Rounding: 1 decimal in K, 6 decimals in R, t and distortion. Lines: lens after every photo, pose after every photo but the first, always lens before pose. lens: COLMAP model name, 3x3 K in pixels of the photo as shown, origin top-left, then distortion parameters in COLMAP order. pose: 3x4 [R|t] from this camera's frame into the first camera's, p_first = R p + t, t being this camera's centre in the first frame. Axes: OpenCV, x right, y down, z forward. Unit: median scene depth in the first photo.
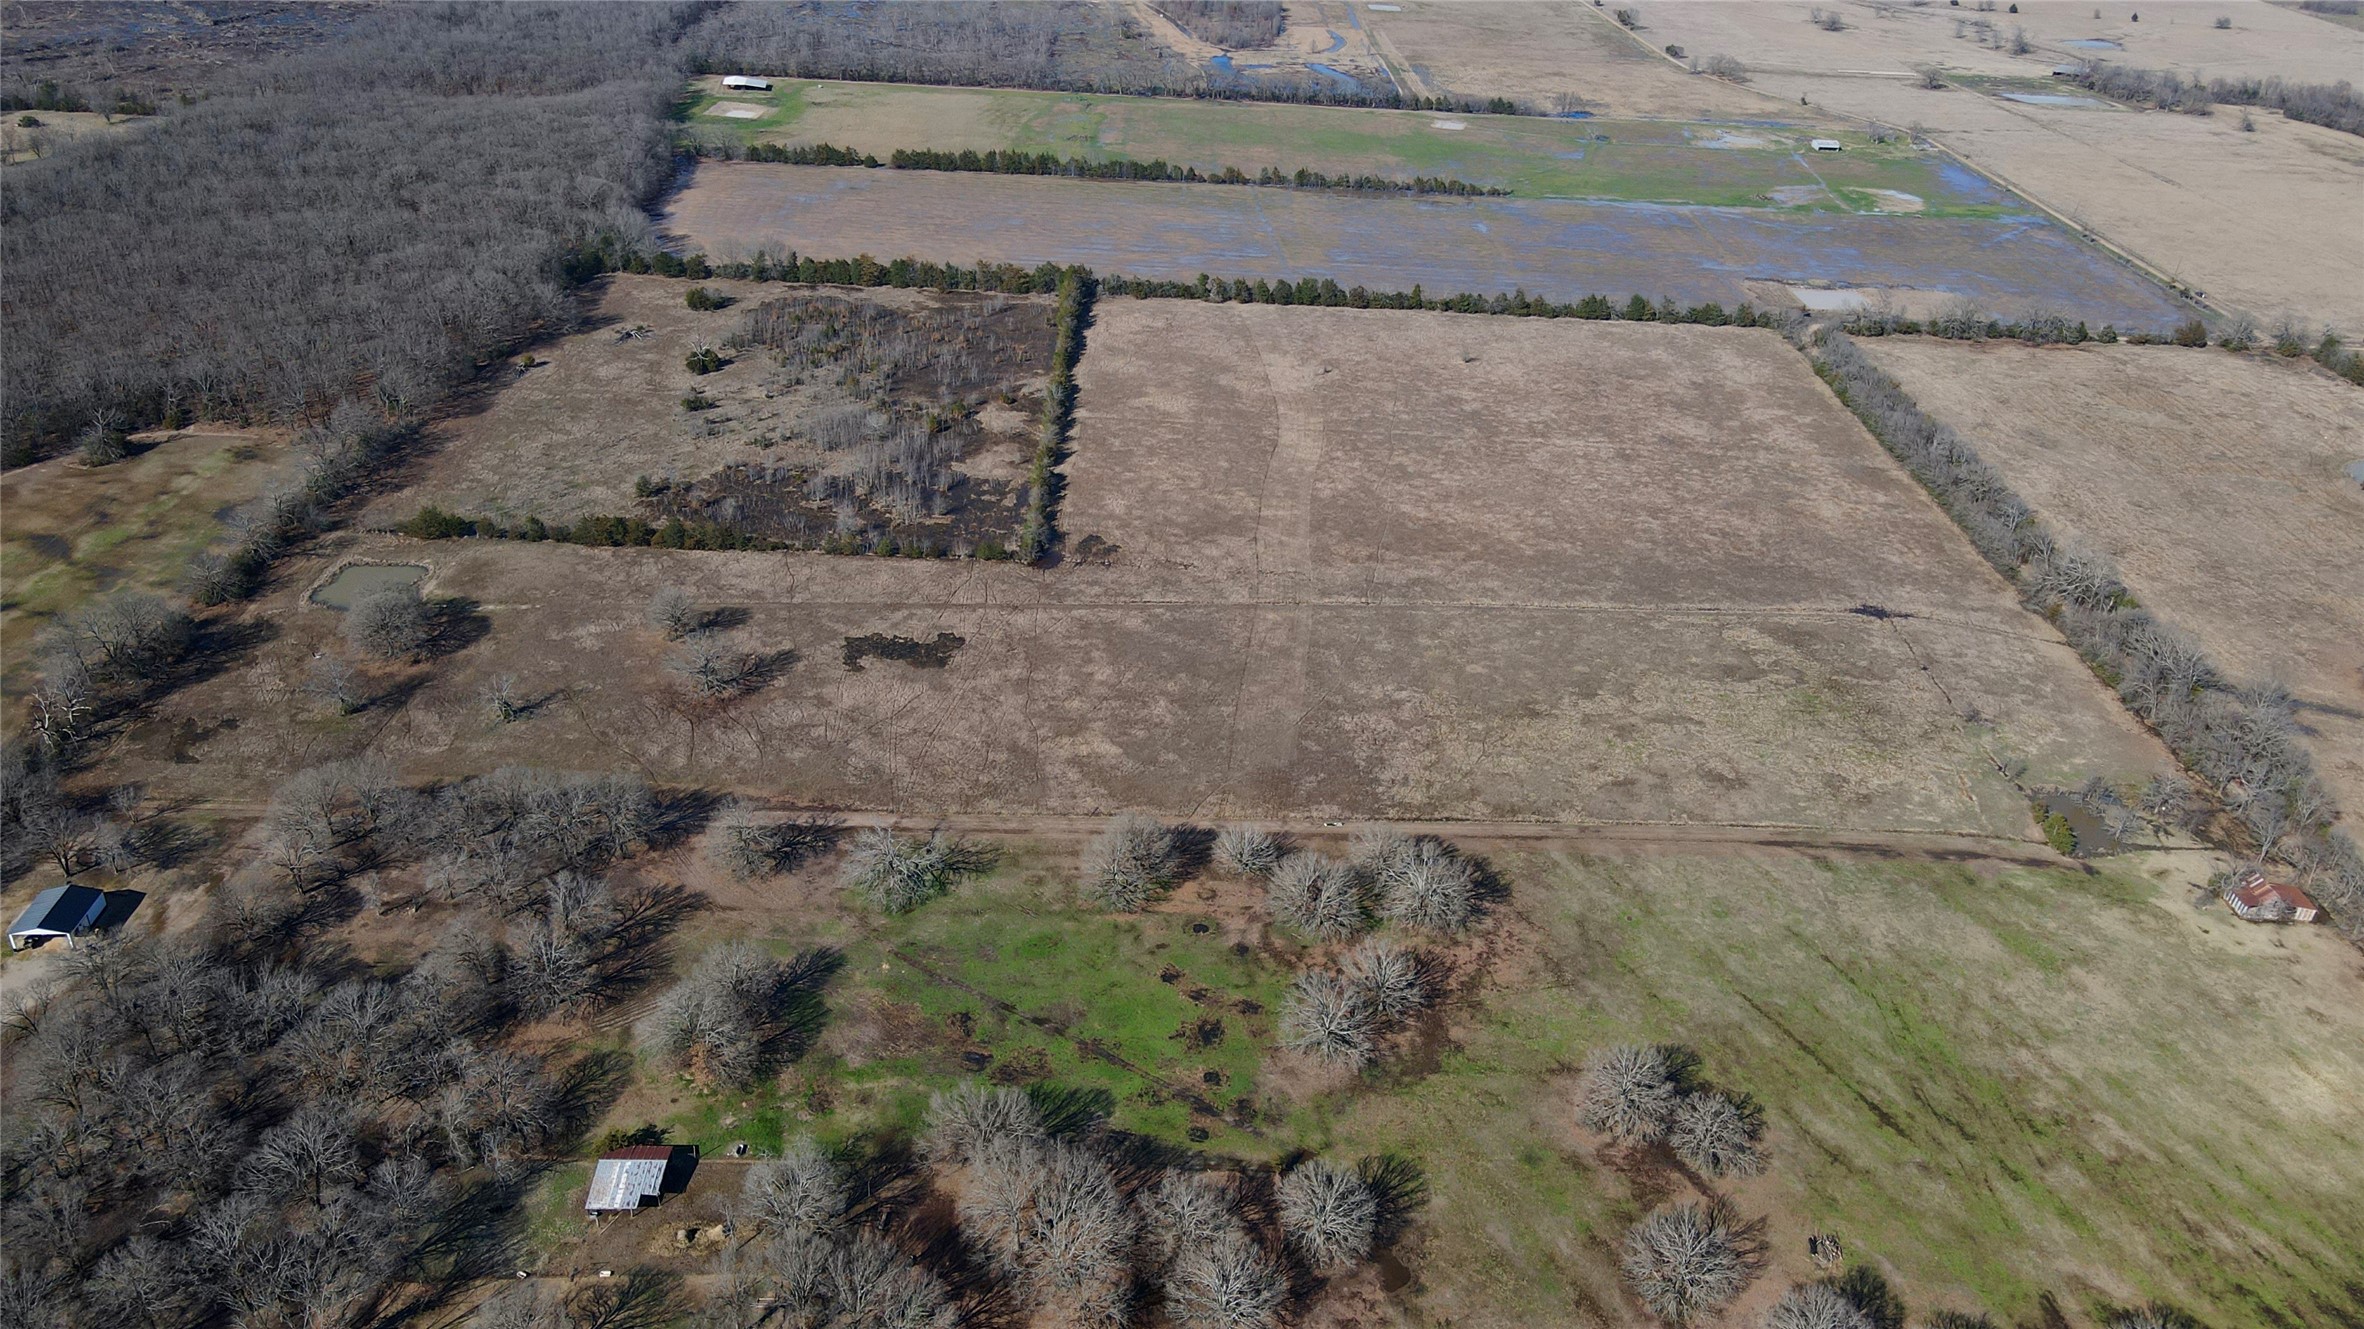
lens RADIAL K [[1744.4, 0, 1183.0], [0, 1744.4, 657.7], [0, 0, 1]] dist [-0.007627, 0.049005]
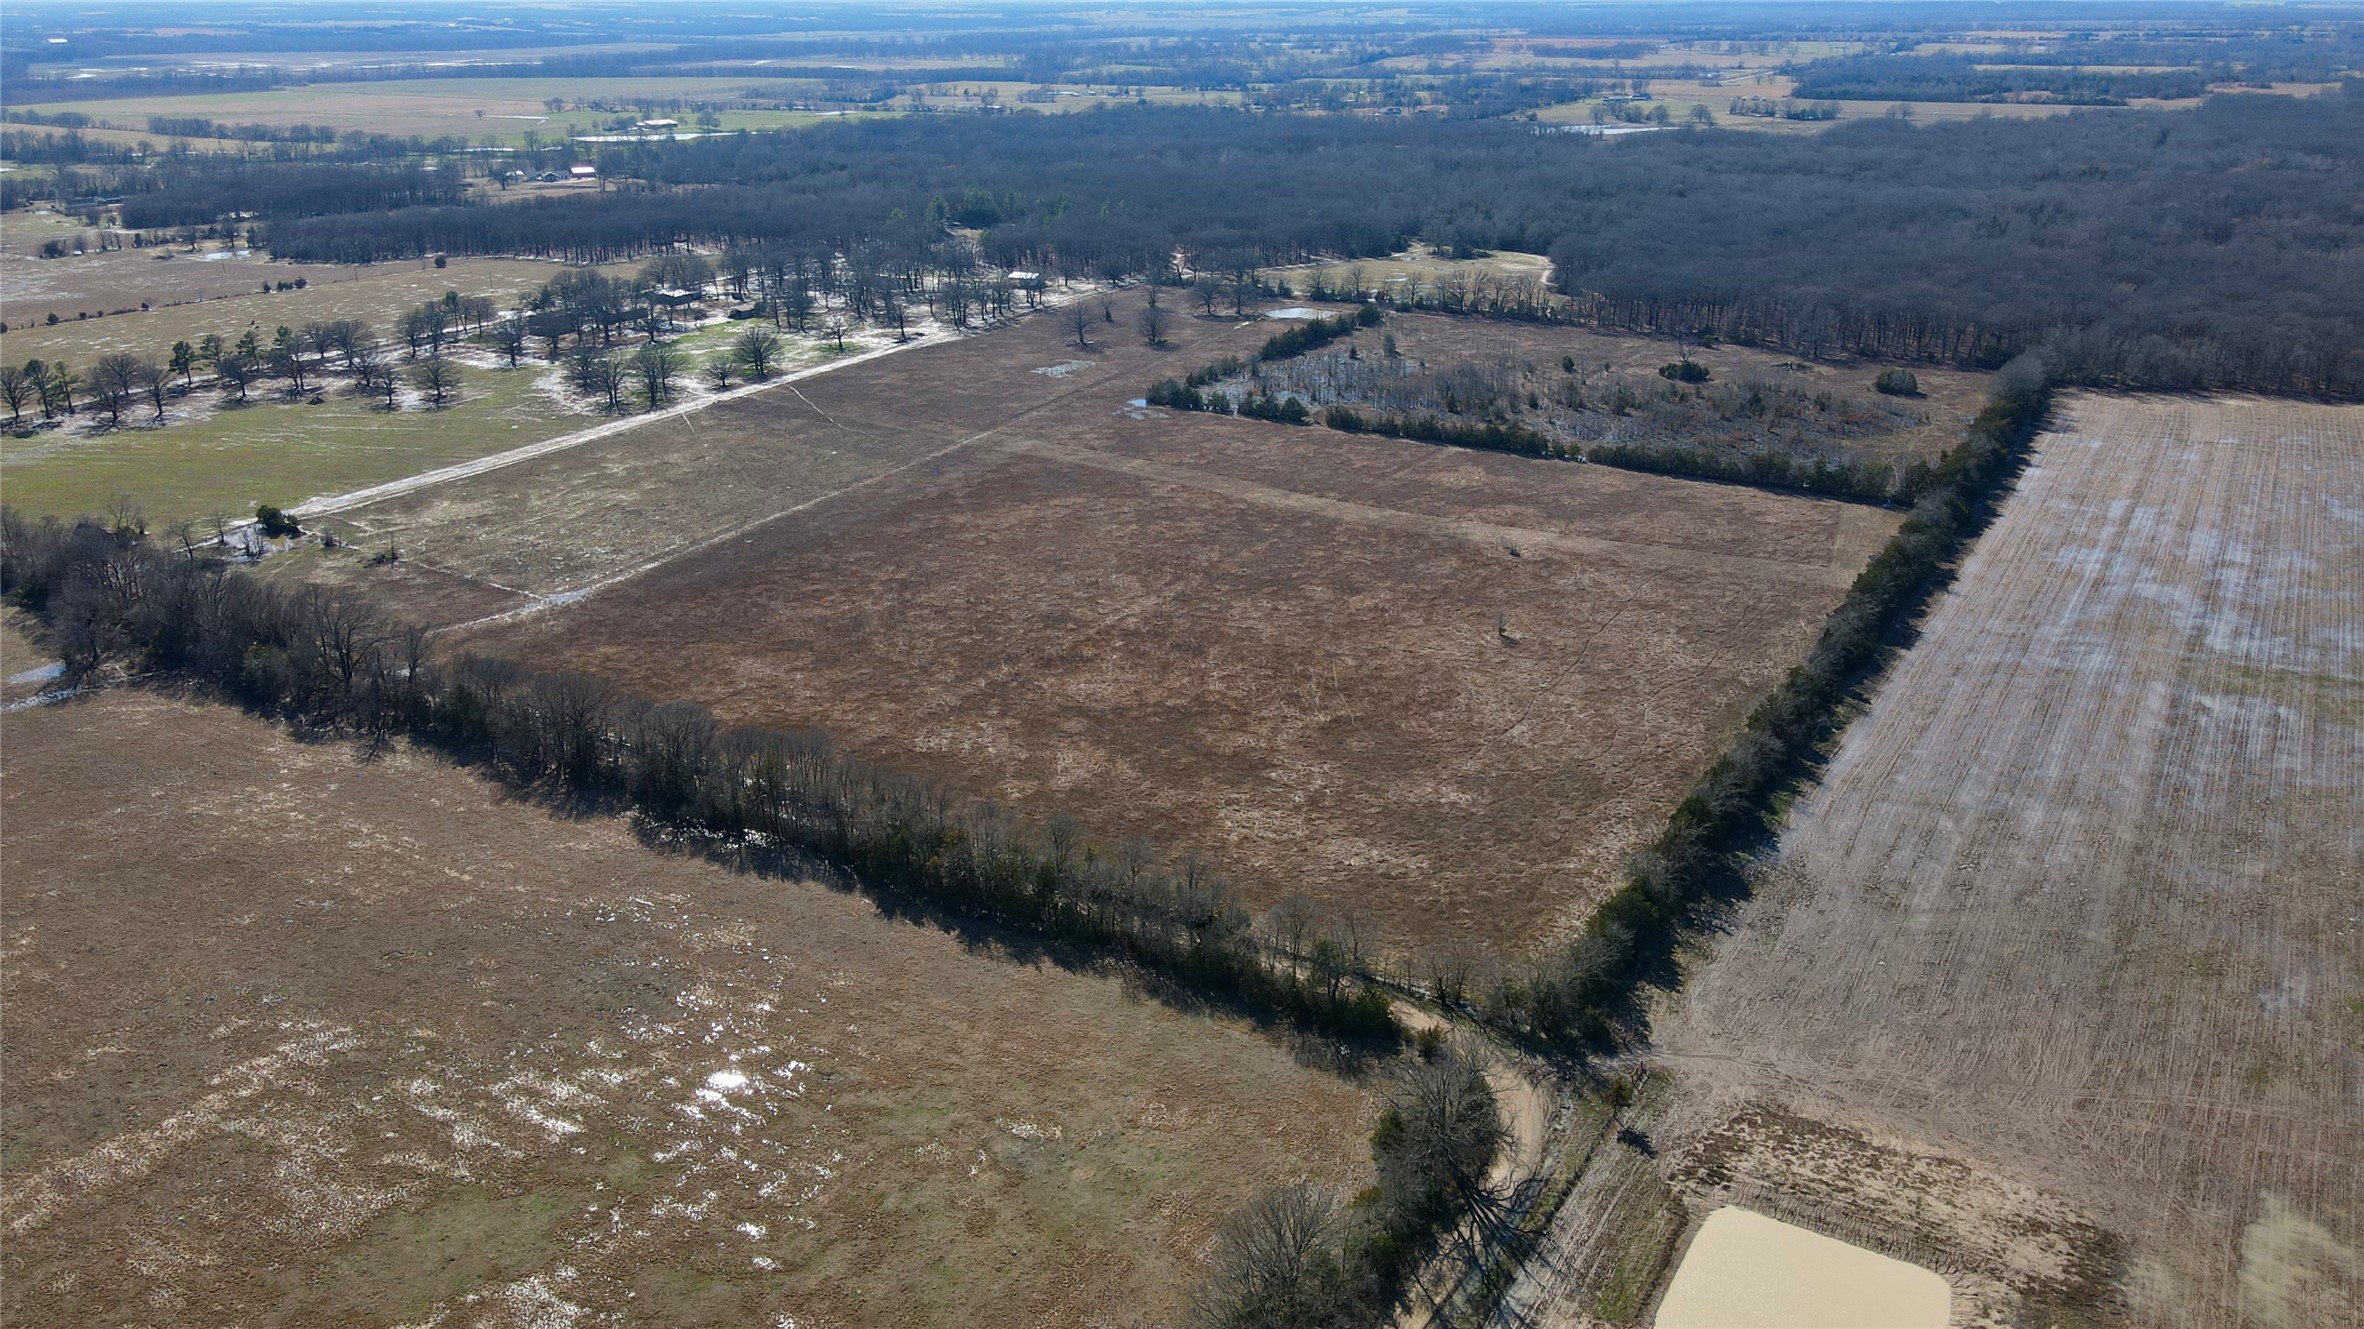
lens RADIAL K [[1744.4, 0, 1183.0], [0, 1744.4, 657.7], [0, 0, 1]] dist [-0.007627, 0.049005]
pose [[-0.530421, 0.263763, -0.805656, 0.659220], [-0.427354, 0.737574, 0.522832, -0.405157], [0.732135, 0.621621, -0.278505, 1.053379]]
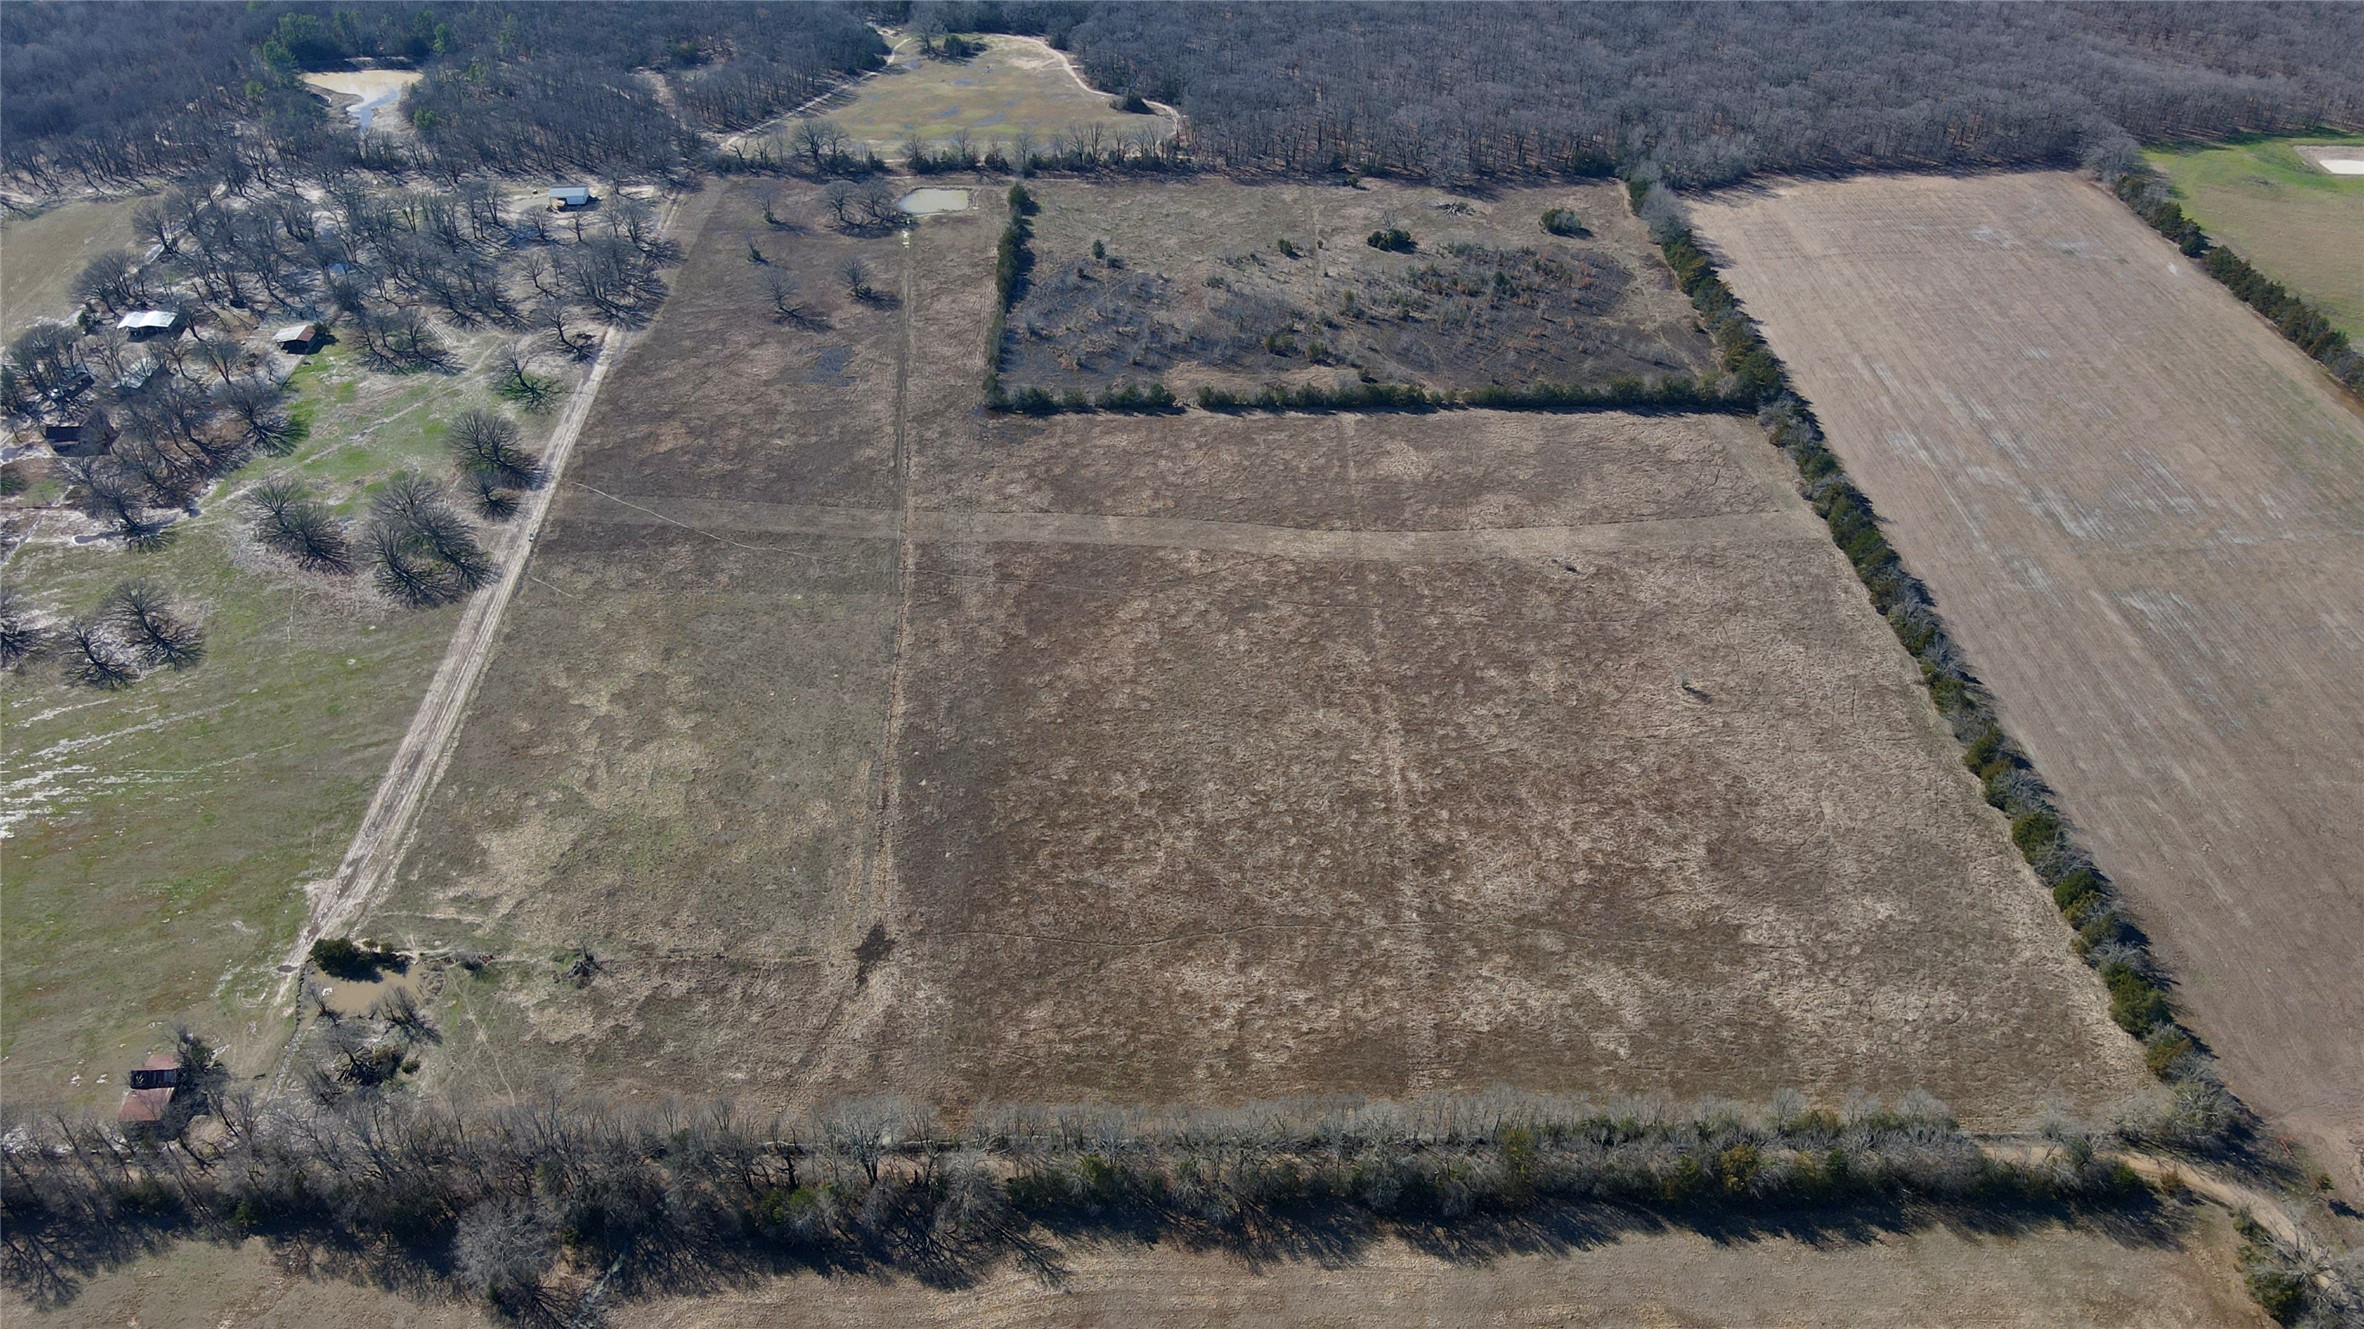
lens RADIAL K [[1744.4, 0, 1183.0], [0, 1744.4, 657.7], [0, 0, 1]] dist [-0.007627, 0.049005]
pose [[0.016801, 0.560056, -0.828284, 0.689177], [-0.486050, 0.728509, 0.482732, -0.396312], [0.873770, 0.394477, 0.284455, 0.613505]]
